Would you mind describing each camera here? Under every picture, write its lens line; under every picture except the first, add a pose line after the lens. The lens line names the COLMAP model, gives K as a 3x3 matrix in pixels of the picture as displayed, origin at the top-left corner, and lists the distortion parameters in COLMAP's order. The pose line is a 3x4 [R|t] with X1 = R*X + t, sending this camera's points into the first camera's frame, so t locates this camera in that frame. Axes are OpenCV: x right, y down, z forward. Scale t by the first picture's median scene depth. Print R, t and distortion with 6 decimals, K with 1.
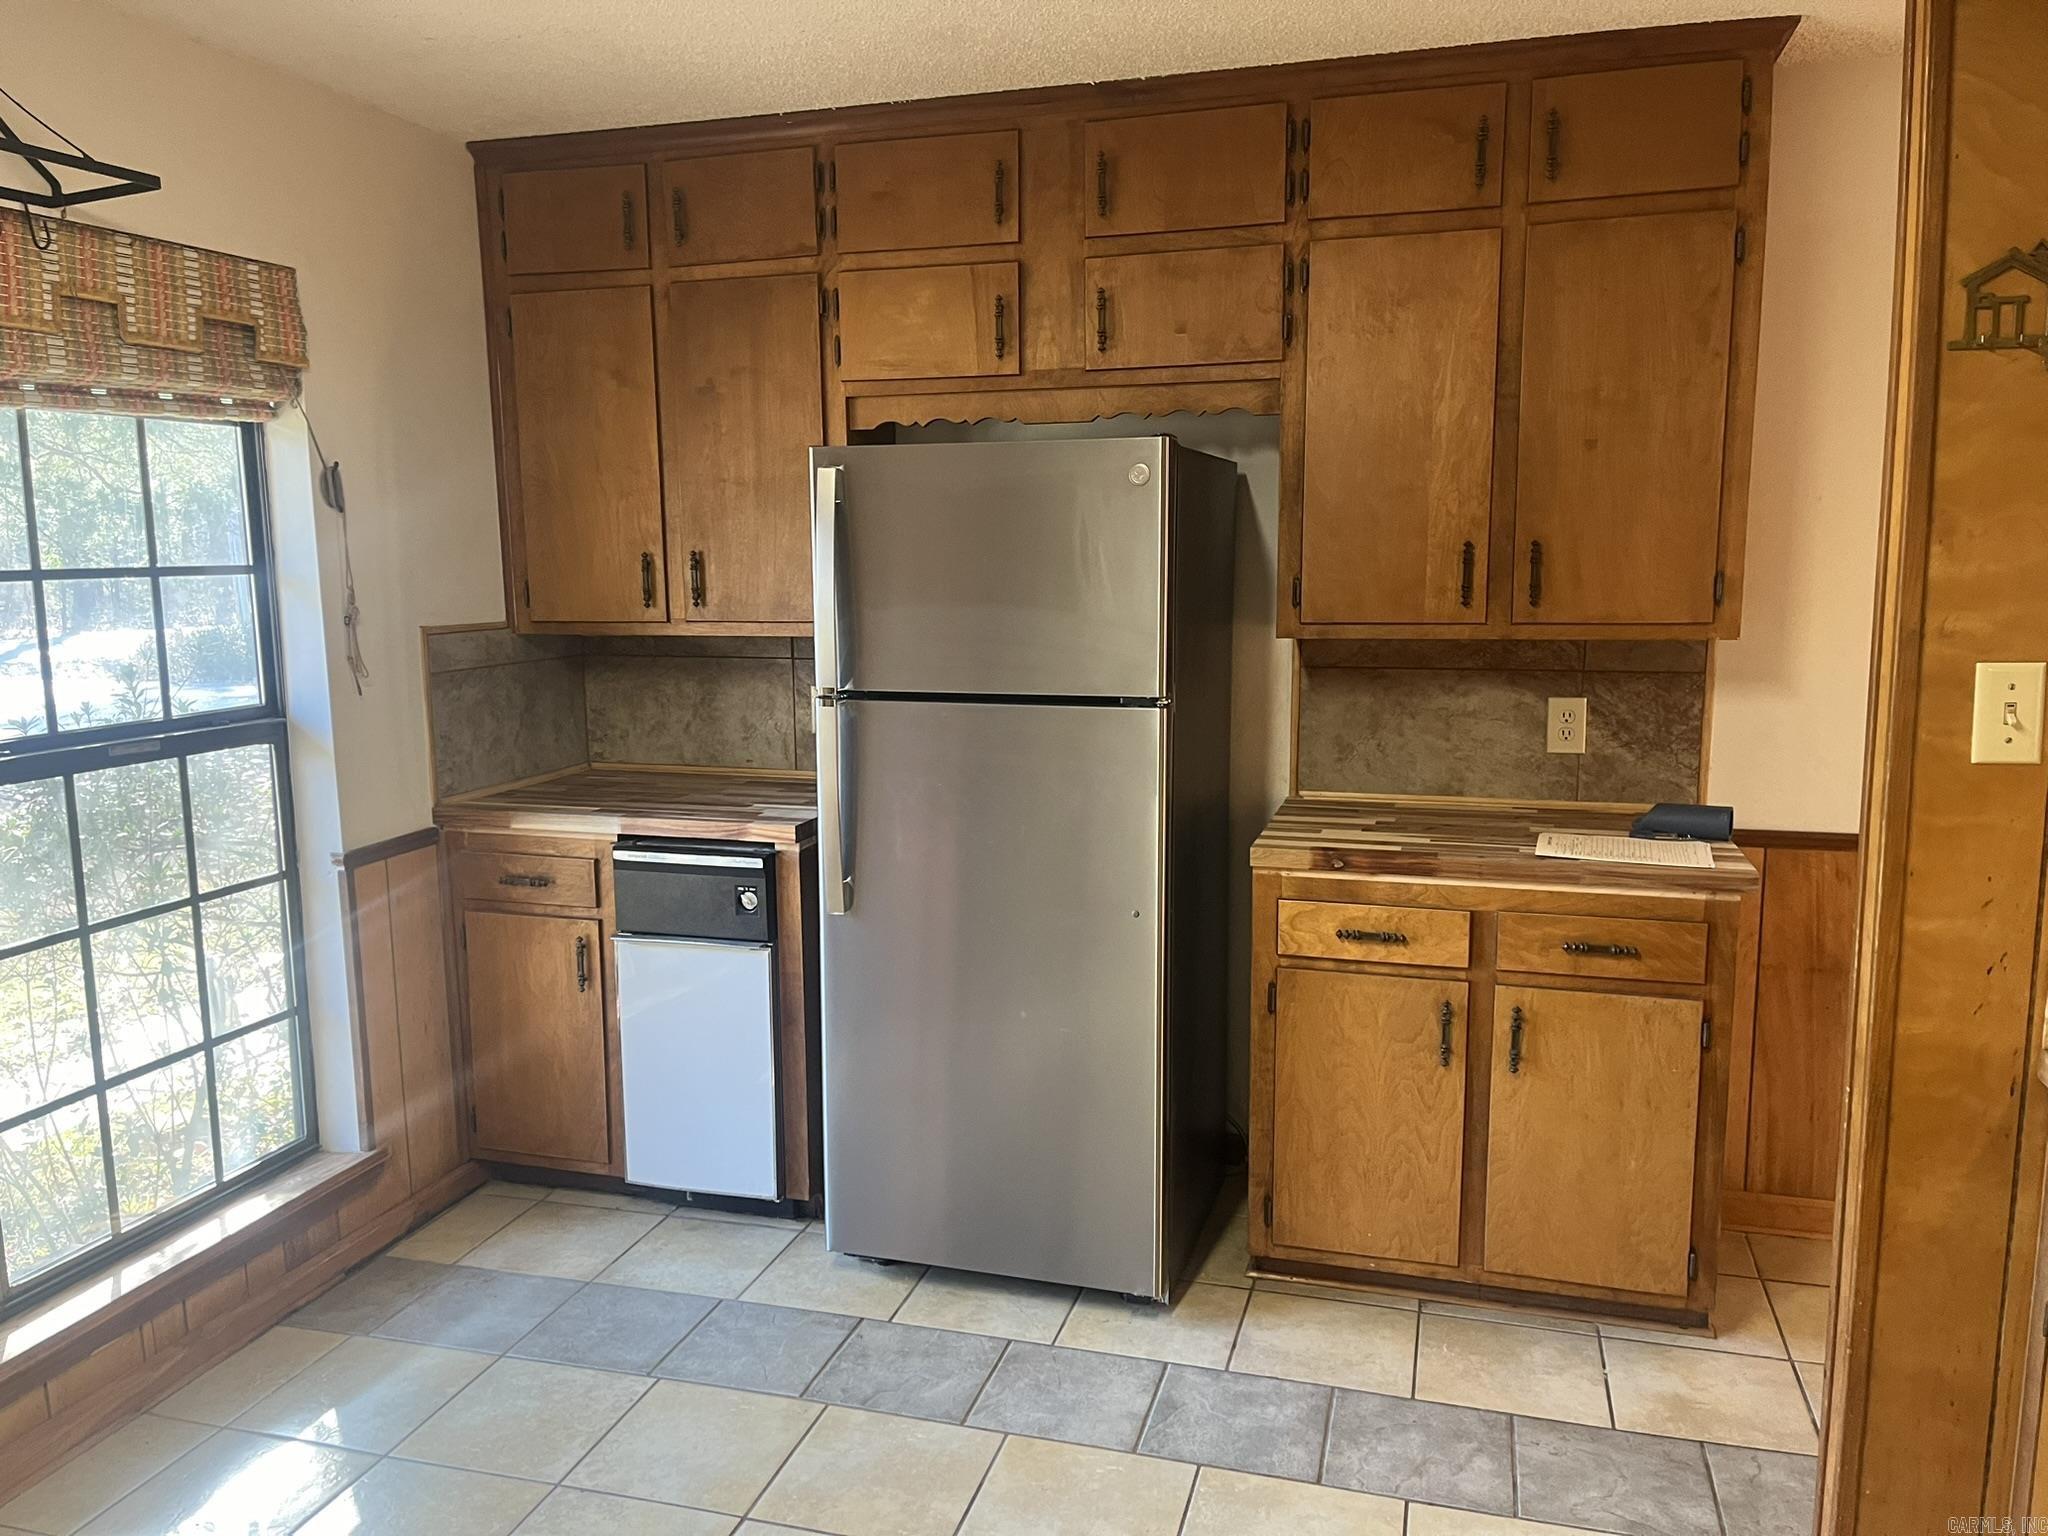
lens RADIAL K [[1547.1, 0, 1029.4], [0, 1547.1, 775.3], [0, 0, 1]] dist [0.077124, -0.089710]
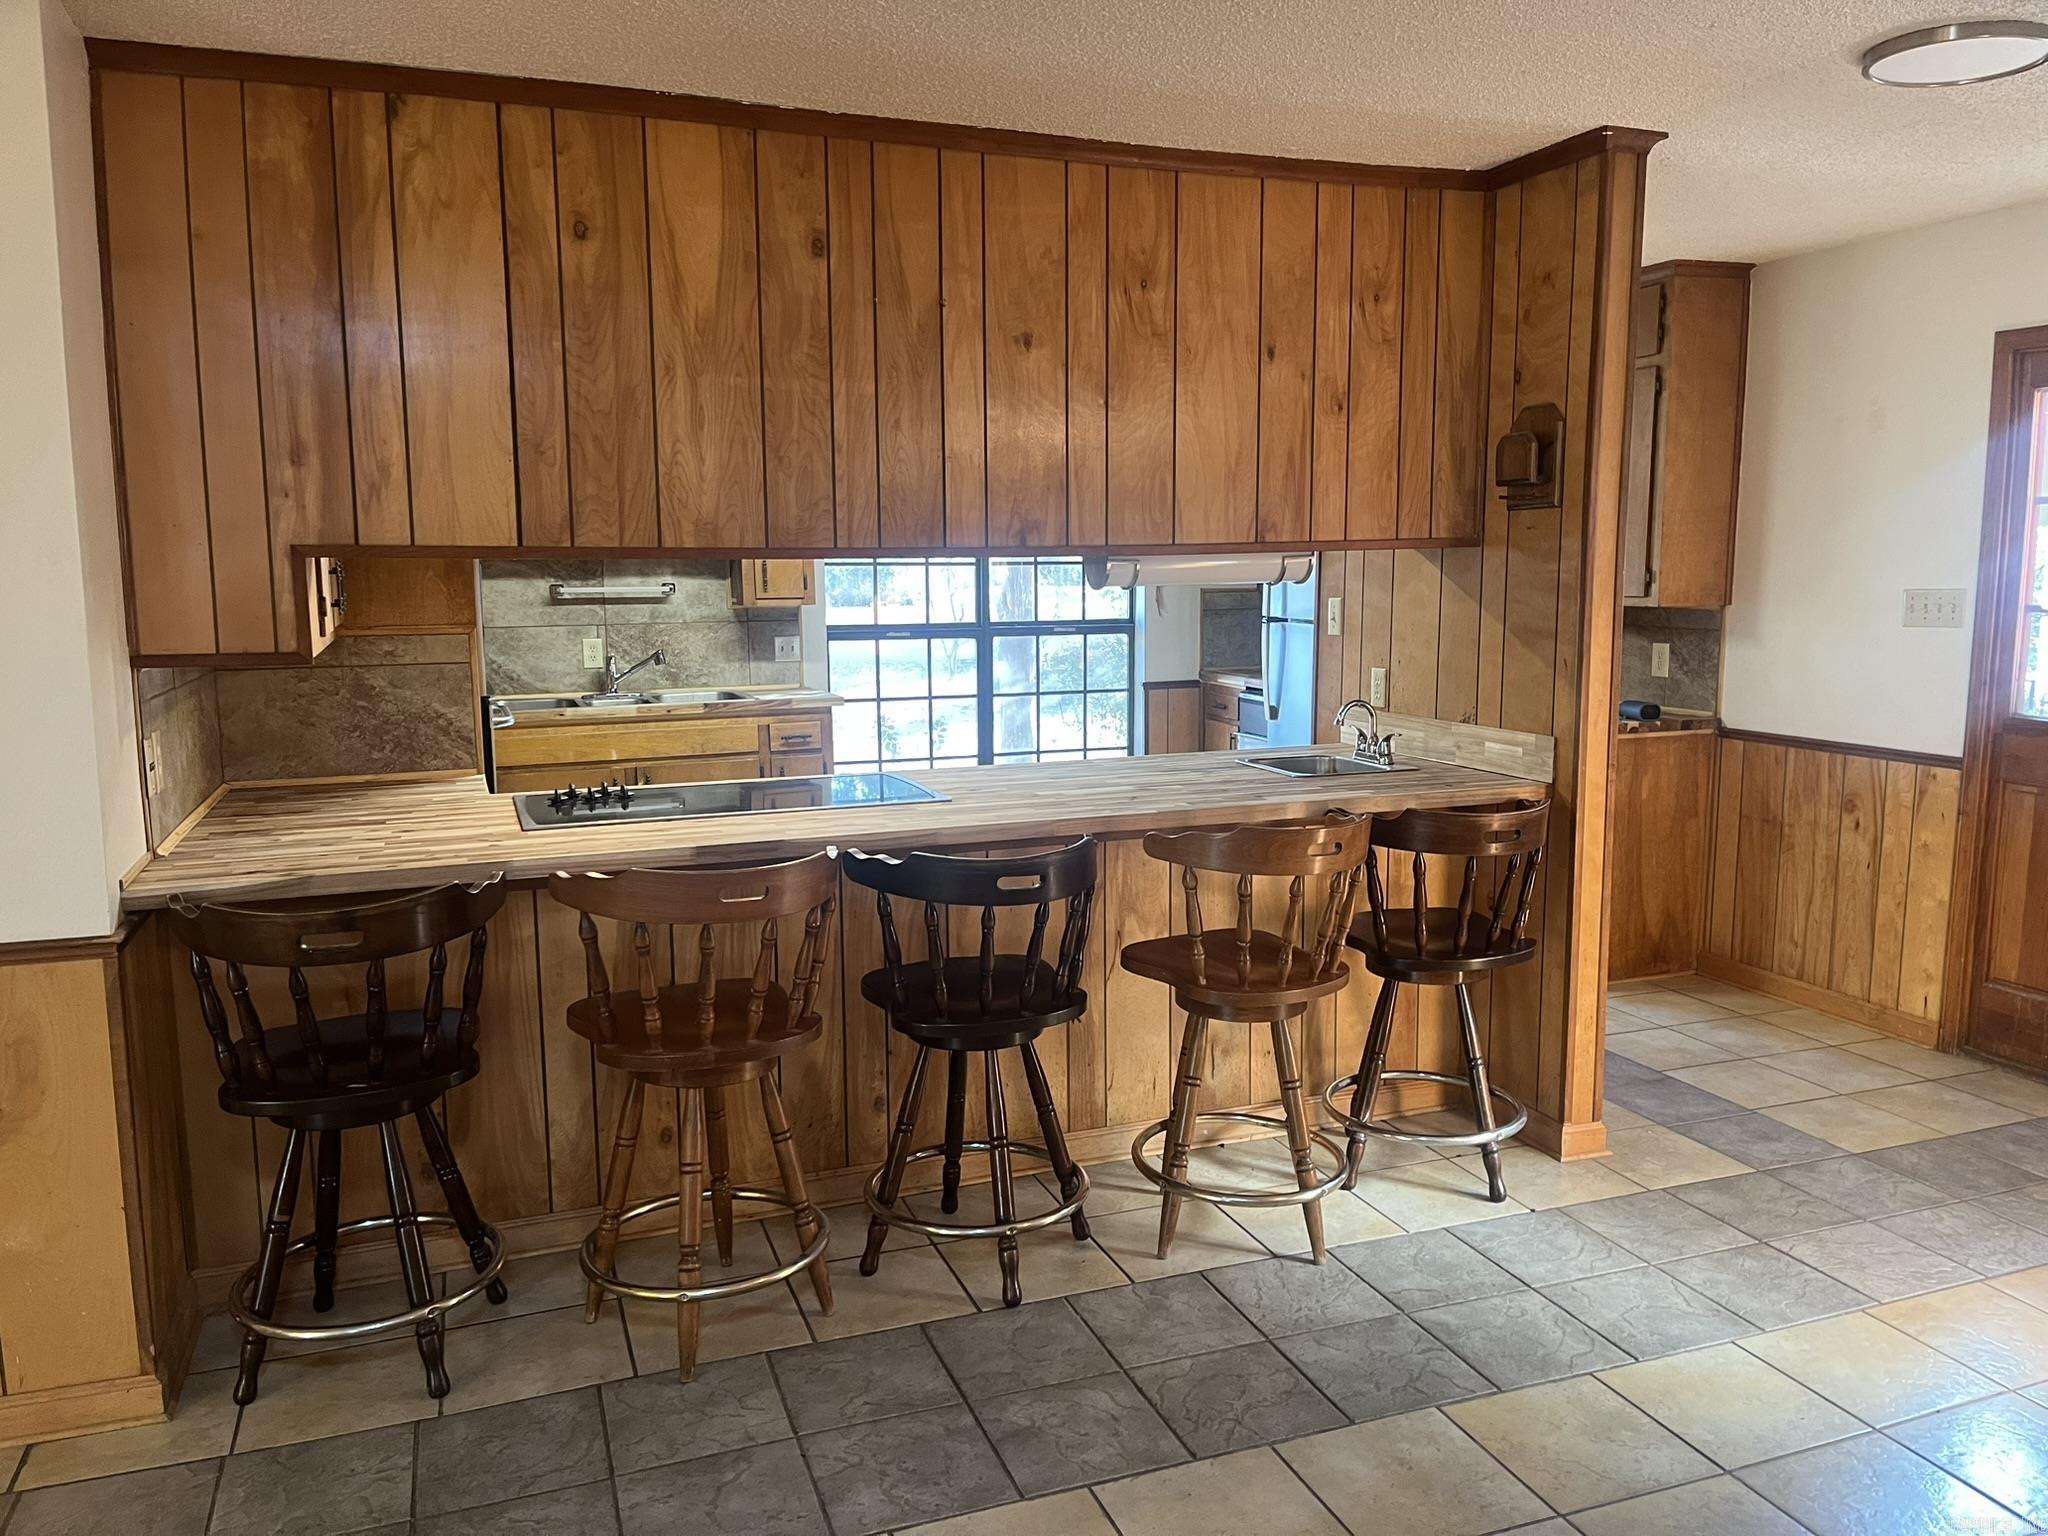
lens RADIAL K [[1547.1, 0, 1029.4], [0, 1547.1, 775.3], [0, 0, 1]] dist [0.077124, -0.089710]
pose [[0.592035, 0.114698, -0.797709, 1.311167], [-0.118473, 0.991453, 0.054628, 0.079930], [0.797157, 0.062165, 0.600563, -0.544072]]
